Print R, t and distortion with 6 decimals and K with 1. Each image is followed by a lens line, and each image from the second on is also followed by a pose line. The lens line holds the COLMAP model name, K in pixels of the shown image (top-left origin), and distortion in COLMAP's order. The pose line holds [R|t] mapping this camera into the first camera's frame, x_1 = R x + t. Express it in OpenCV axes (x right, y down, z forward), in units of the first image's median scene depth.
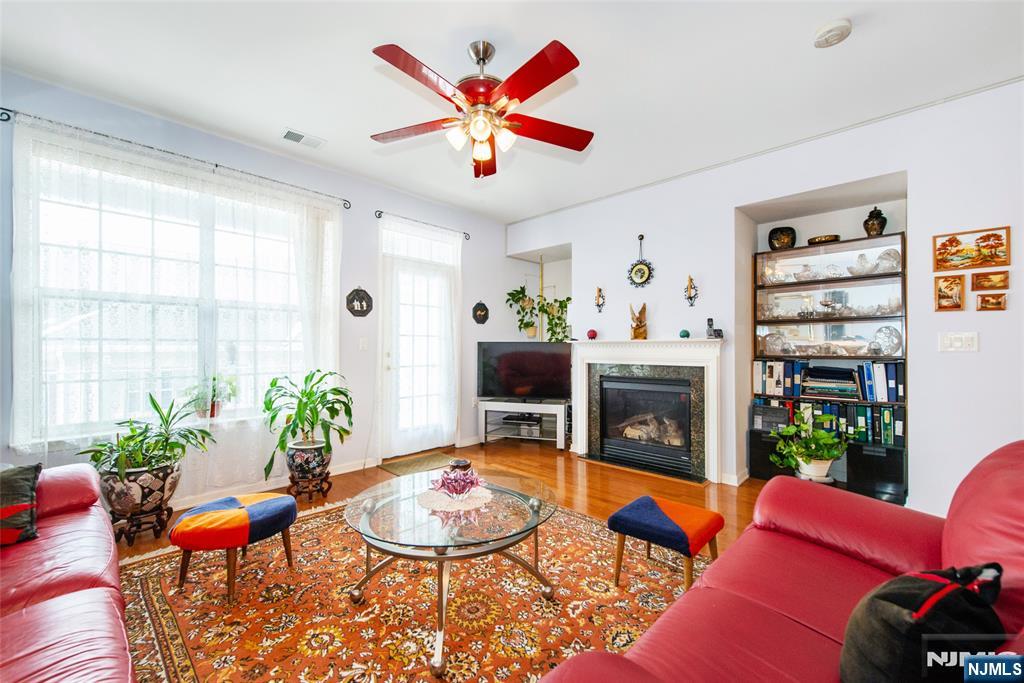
lens RADIAL K [[417.6, 0, 503.8], [0, 417.6, 342.4], [0, 0, 1]] dist [0.011873, -0.000117]
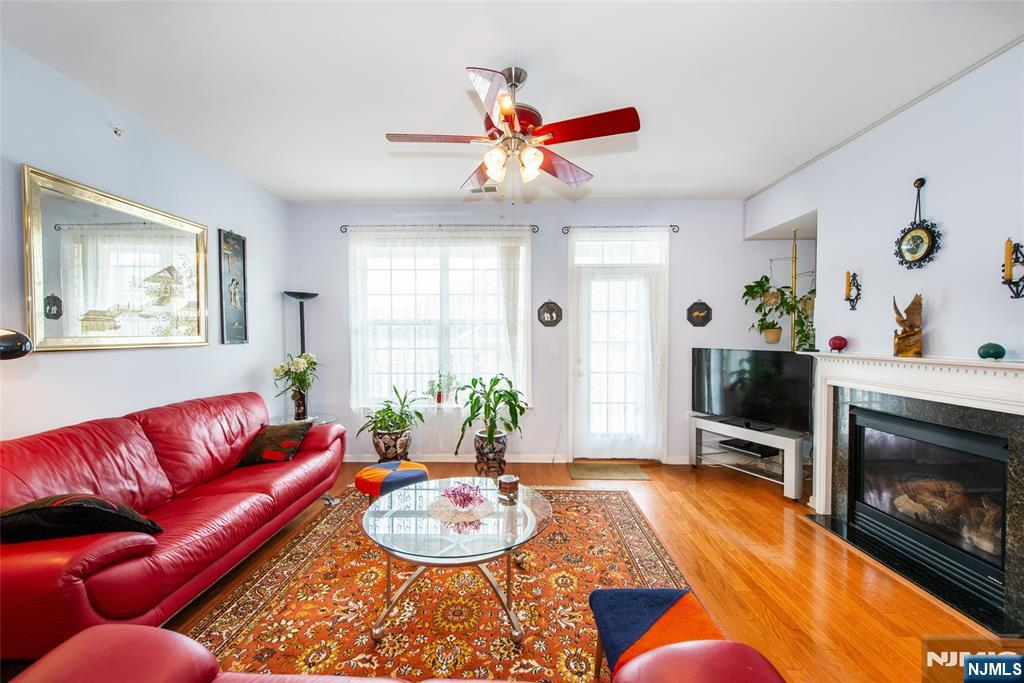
lens RADIAL K [[409.1, 0, 504.9], [0, 409.1, 339.2], [0, 0, 1]] dist [0.014894, -0.000121]
pose [[0.678707, 0.005815, -0.734386, 0.395928], [0.010734, 0.999783, 0.017836, -0.051036], [0.734330, -0.019988, 0.678498, 0.179917]]
